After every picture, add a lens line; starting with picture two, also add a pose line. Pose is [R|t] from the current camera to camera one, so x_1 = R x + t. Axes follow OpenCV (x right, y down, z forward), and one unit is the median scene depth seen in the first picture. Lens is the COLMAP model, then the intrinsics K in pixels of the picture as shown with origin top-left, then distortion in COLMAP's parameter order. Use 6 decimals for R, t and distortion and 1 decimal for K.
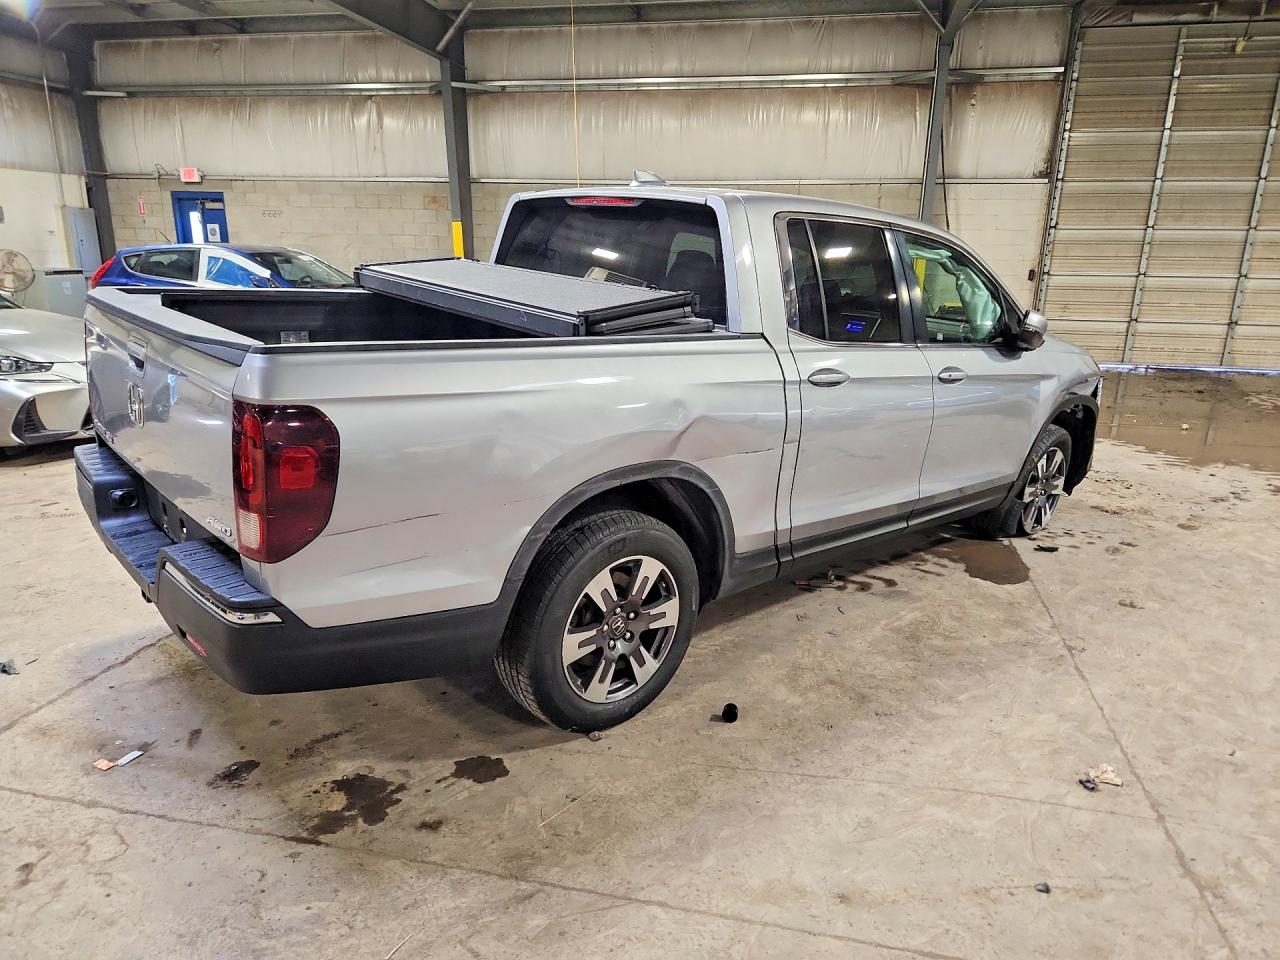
lens RADIAL K [[866.8, 0, 656.1], [0, 866.8, 483.6], [0, 0, 1]] dist [0.064042, -0.054220]
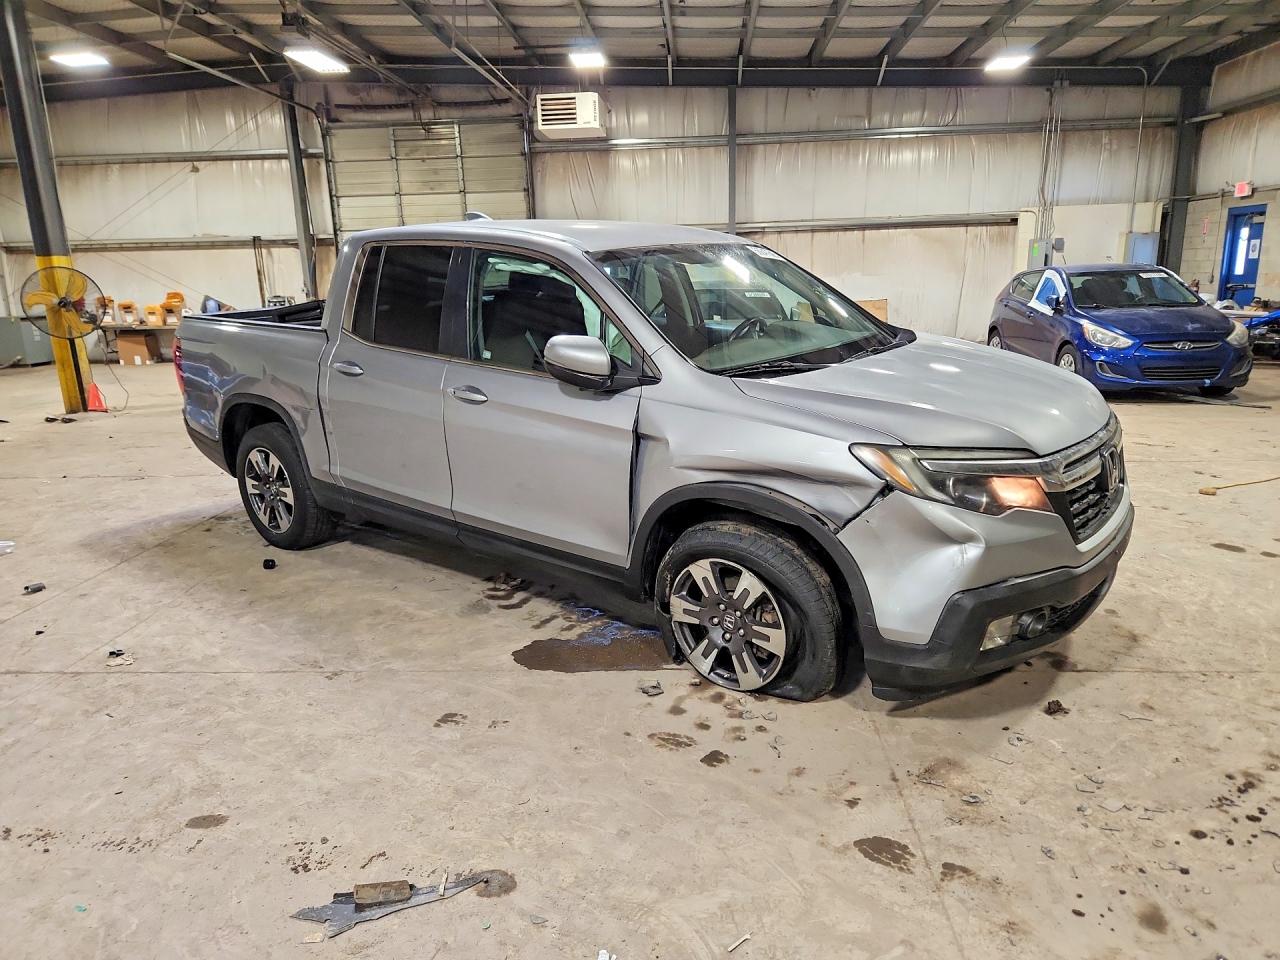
lens RADIAL K [[866.8, 0, 656.1], [0, 866.8, 483.6], [0, 0, 1]] dist [0.064042, -0.054220]
pose [[0.154506, 0.208627, -0.965714, 1.253966], [-0.230948, 0.957998, 0.170010, -0.229937], [0.960620, 0.196762, 0.196198, 0.978719]]
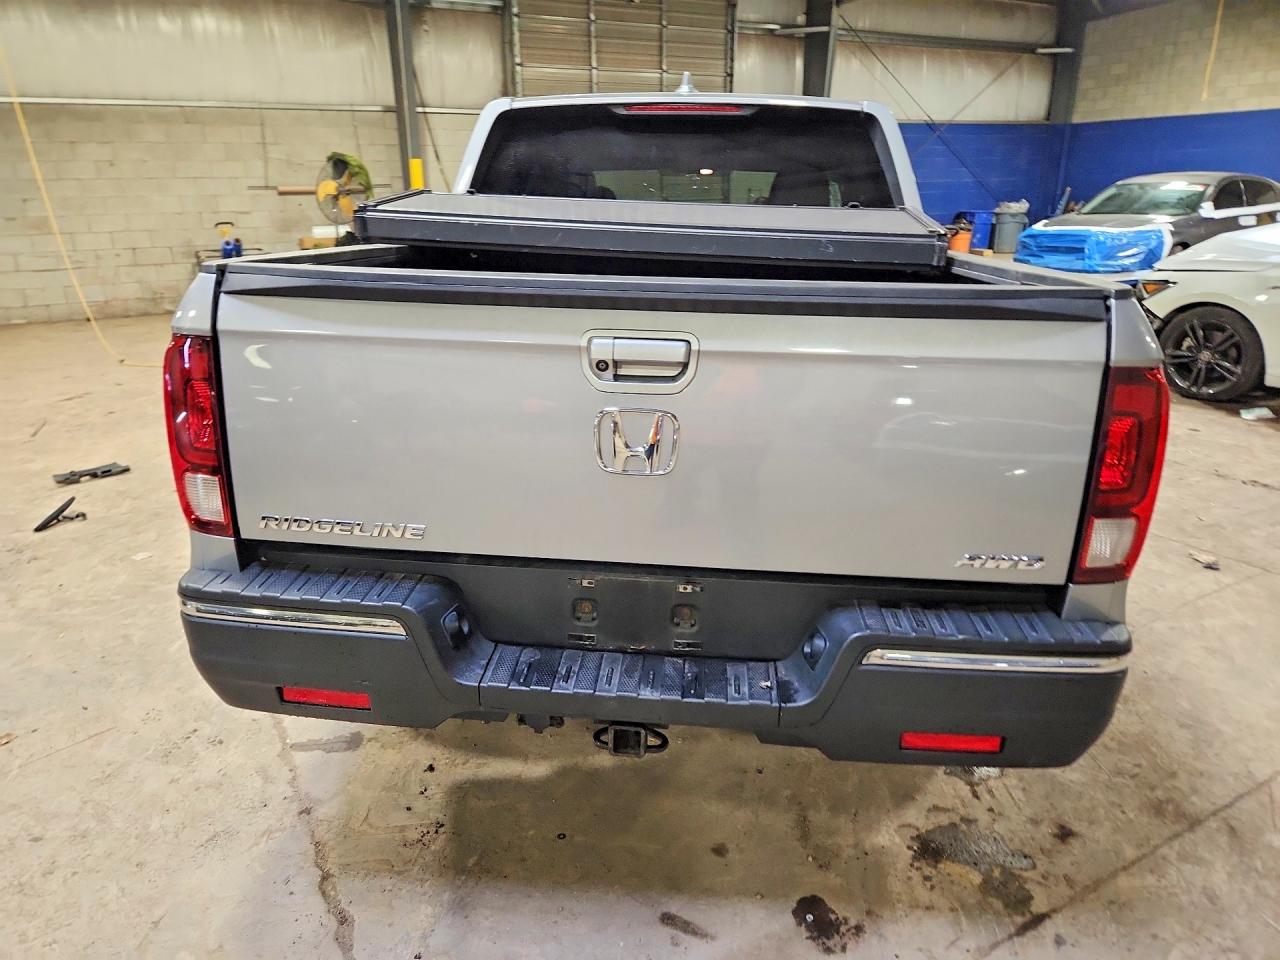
lens RADIAL K [[866.8, 0, 642.4], [0, 866.8, 473.4], [0, 0, 1]] dist [0.063538, -0.054594]
pose [[0.738963, -0.240673, 0.629293, -0.607711], [0.206289, 0.969986, 0.128730, -0.090058], [-0.641387, 0.034690, 0.766433, 0.348741]]
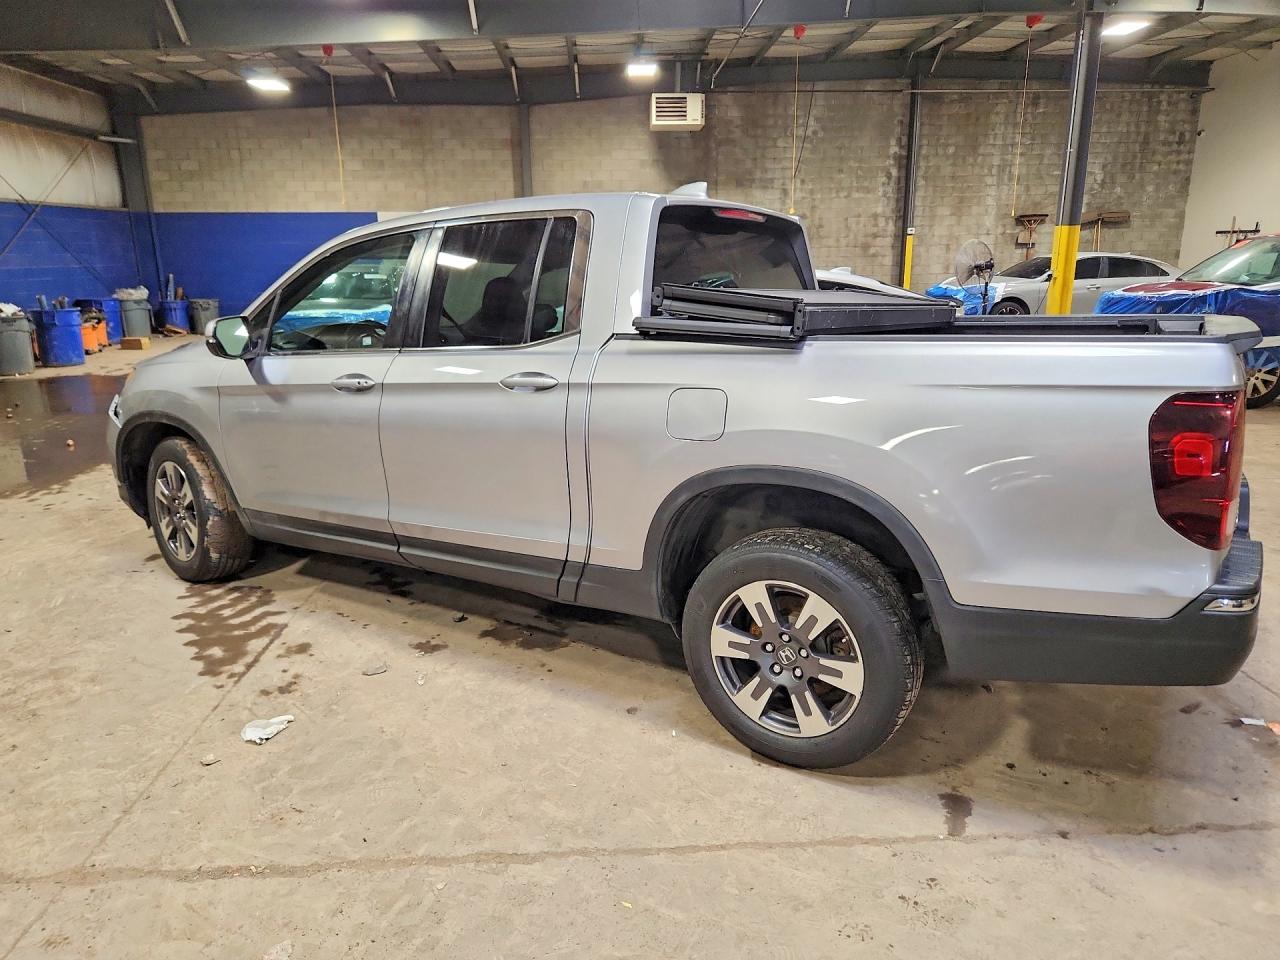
lens RADIAL K [[851.2, 0, 640.0], [0, 851.2, 480.0], [0, 0, 1]] dist [0.044869, -0.040205]
pose [[-0.261527, -0.263233, 0.928608, -0.879663], [0.261618, 0.906743, 0.330715, -0.351955], [-0.929064, 0.329432, -0.168272, 1.196395]]
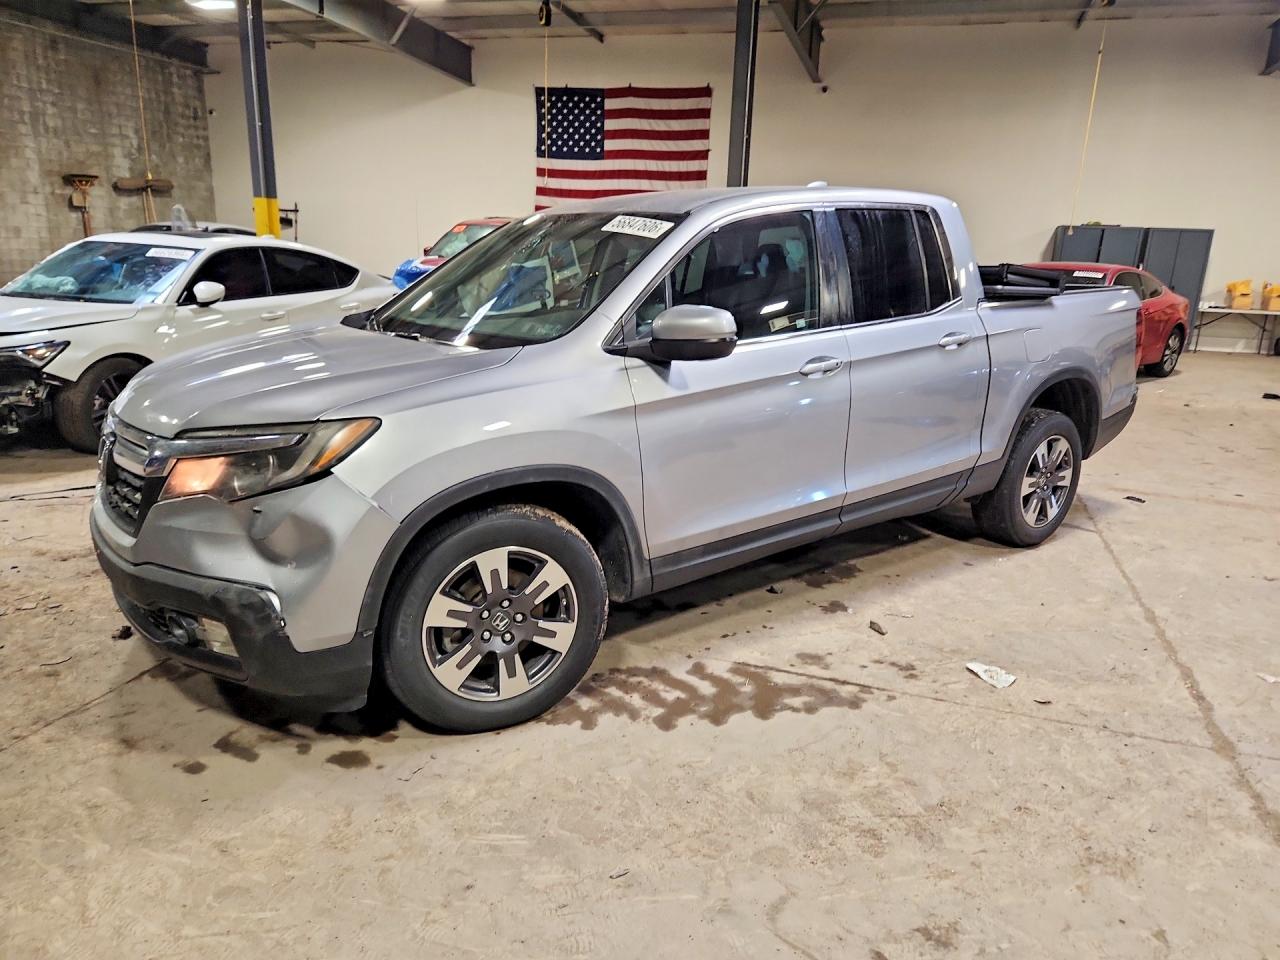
lens RADIAL K [[866.8, 0, 642.4], [0, 866.8, 473.4], [0, 0, 1]] dist [0.063538, -0.054594]
pose [[-0.993521, -0.082625, 0.078036, 0.088646], [-0.031985, 0.862154, 0.505636, -0.561578], [-0.109057, 0.499864, -0.859211, 2.069447]]
